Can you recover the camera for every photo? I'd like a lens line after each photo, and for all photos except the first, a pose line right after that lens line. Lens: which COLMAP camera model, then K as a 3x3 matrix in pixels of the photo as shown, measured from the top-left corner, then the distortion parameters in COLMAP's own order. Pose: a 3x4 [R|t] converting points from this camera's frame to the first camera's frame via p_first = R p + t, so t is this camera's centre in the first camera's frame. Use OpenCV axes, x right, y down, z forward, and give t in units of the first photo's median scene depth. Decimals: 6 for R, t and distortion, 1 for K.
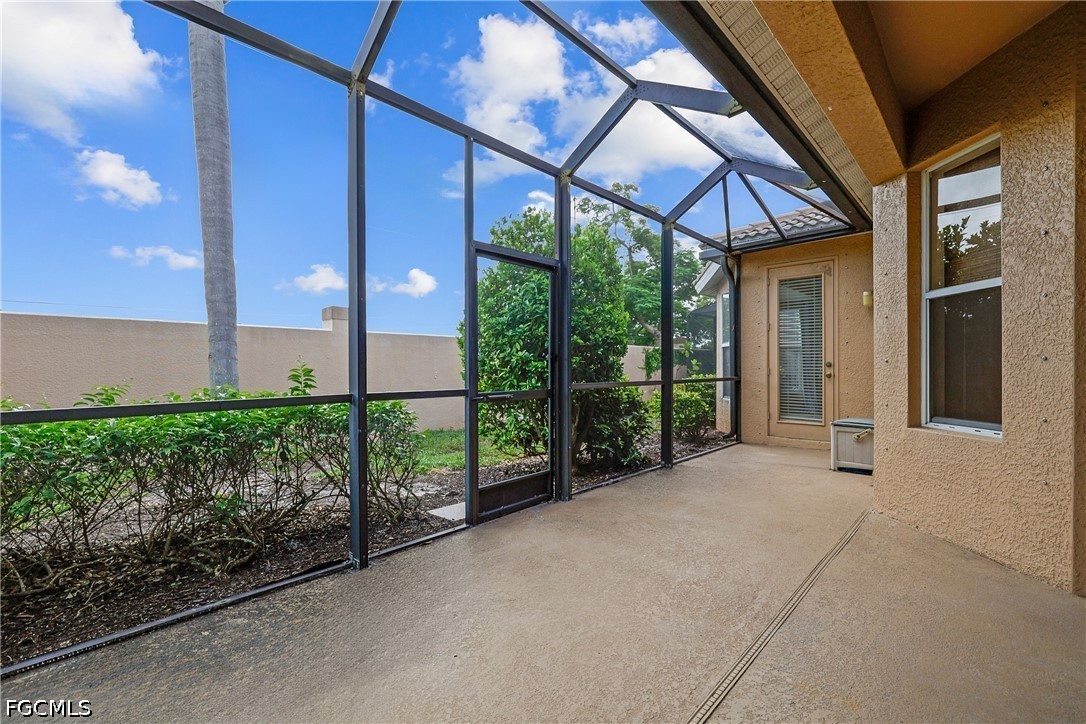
lens RADIAL K [[464.9, 0, 544.7], [0, 464.9, 369.6], [0, 0, 1]] dist [0.001586, 0.000257]
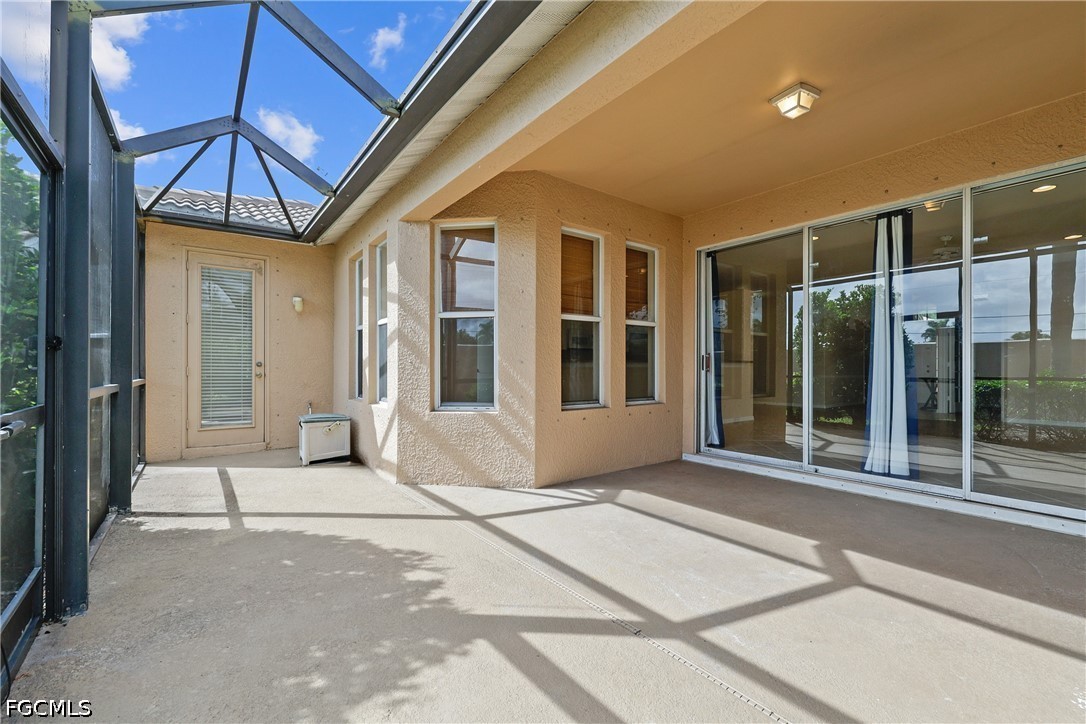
lens RADIAL K [[459.8, 0, 544.1], [0, 459.8, 356.1], [0, 0, 1]] dist [-0.000115, -0.000050]
pose [[0.163102, 0.030399, 0.986141, -0.431437], [0.003065, 0.999505, -0.031318, 0.007420], [-0.986604, 0.008130, 0.162929, 0.420514]]
